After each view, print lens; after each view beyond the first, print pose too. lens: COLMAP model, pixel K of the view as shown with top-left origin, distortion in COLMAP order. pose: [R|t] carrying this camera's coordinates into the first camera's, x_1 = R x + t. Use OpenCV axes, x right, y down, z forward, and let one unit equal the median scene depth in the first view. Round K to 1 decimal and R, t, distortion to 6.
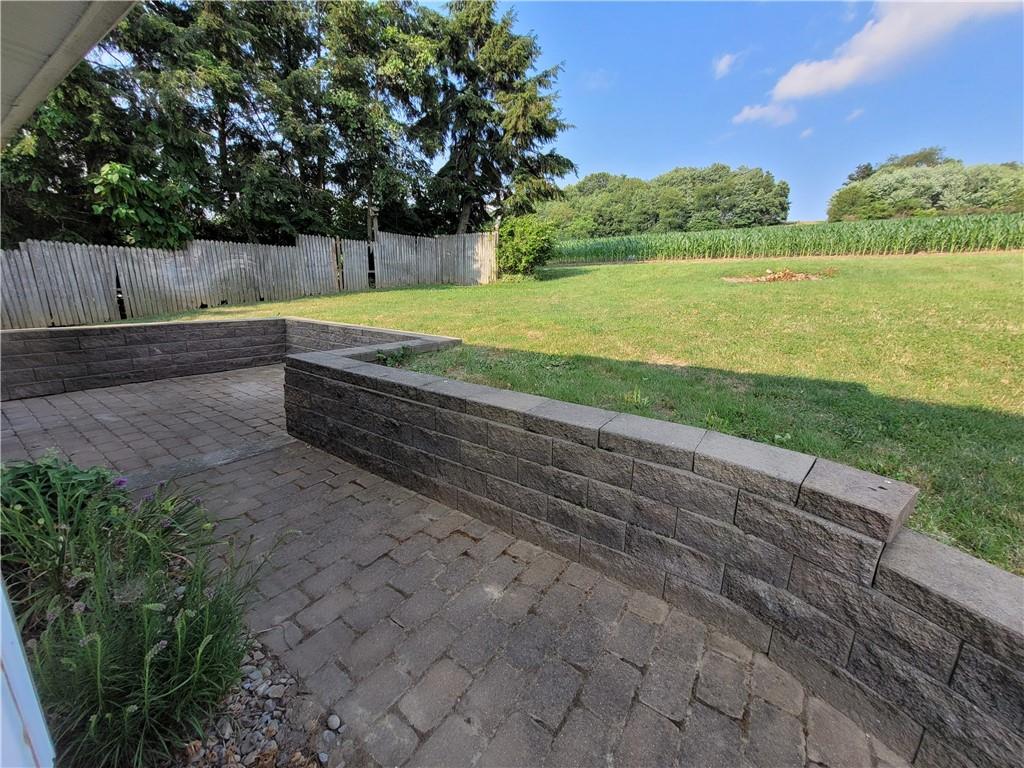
lens RADIAL K [[395.9, 0, 512.1], [0, 395.9, 382.4], [0, 0, 1]] dist [-0.008087, 0.001610]
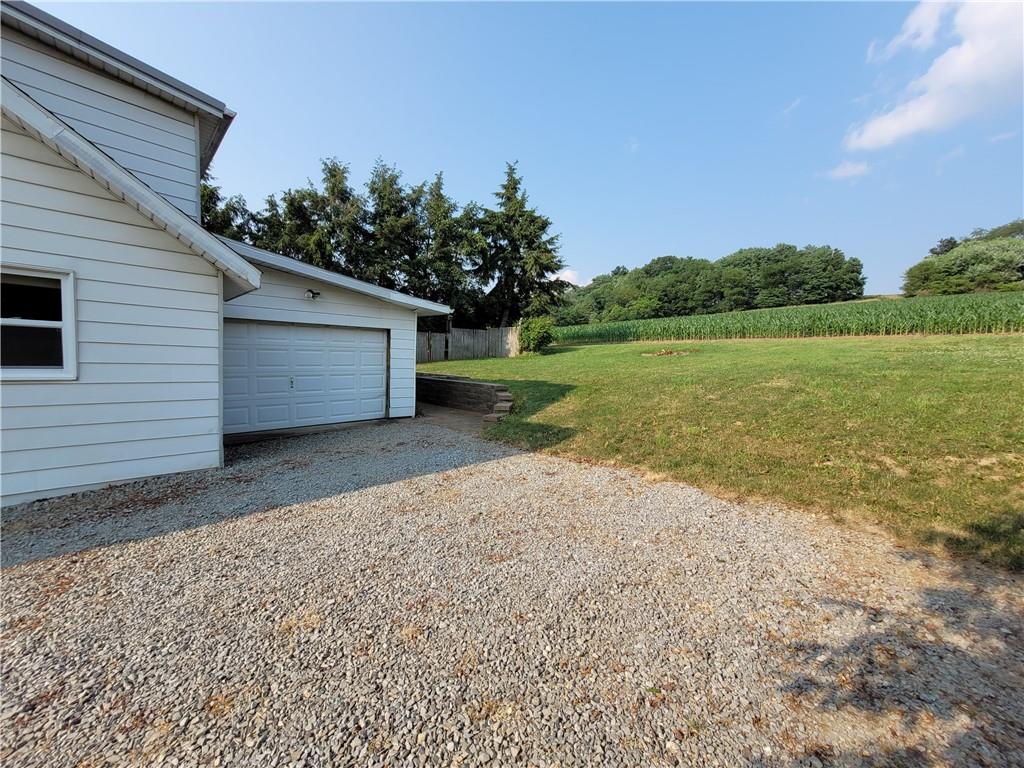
lens RADIAL K [[395.9, 0, 510.7], [0, 395.9, 377.4], [0, 0, 1]] dist [-0.008087, 0.001610]
pose [[0.981481, 0.012714, -0.191138, 0.228479], [-0.049285, 0.980965, -0.187826, 0.135246], [0.185111, 0.193767, 0.963425, -0.537573]]
